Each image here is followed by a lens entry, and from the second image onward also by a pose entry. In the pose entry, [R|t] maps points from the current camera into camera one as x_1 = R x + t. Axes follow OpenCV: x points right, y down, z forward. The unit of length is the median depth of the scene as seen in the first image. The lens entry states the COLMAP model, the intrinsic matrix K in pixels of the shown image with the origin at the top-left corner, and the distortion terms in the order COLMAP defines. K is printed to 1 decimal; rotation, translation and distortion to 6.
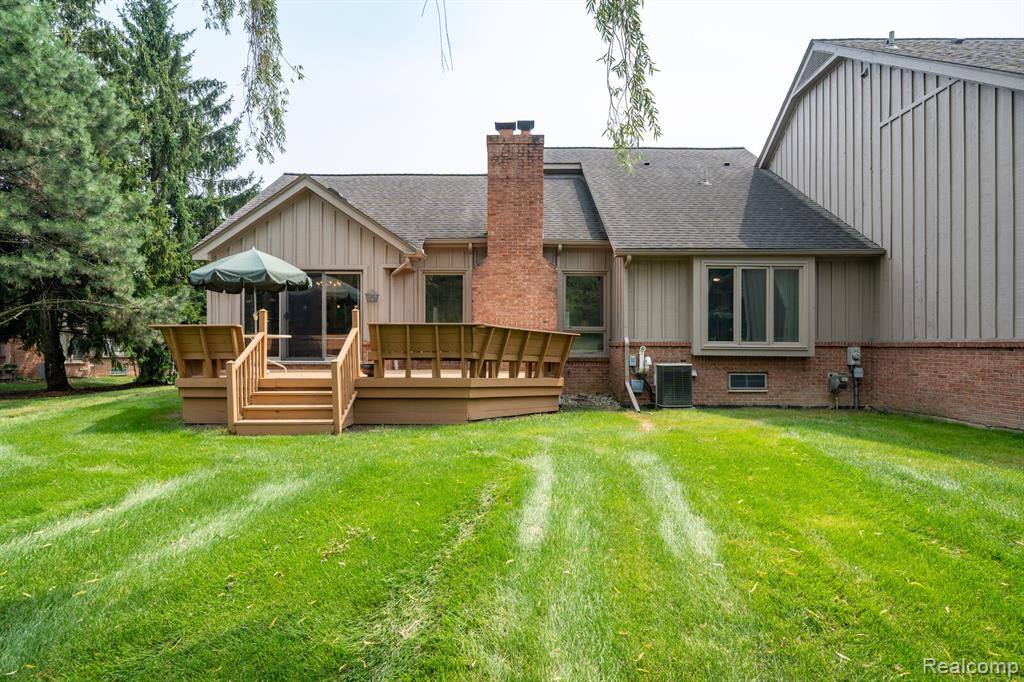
lens RADIAL K [[543.8, 0, 513.6], [0, 543.8, 339.6], [0, 0, 1]] dist [0.001730, 0.000101]
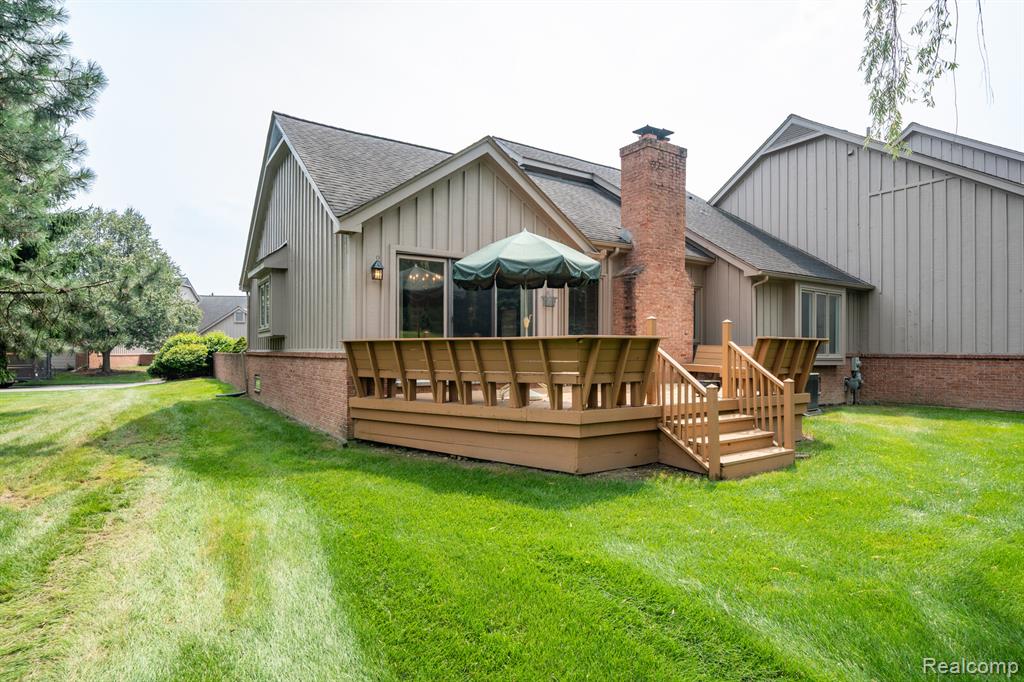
lens RADIAL K [[550.4, 0, 511.5], [0, 550.4, 344.8], [0, 0, 1]] dist [0.006092, 0.000706]
pose [[0.826597, 0.006648, 0.562756, -0.855277], [-0.007574, 0.999971, -0.000689, -0.010177], [-0.562744, -0.003692, 0.826623, 0.366358]]
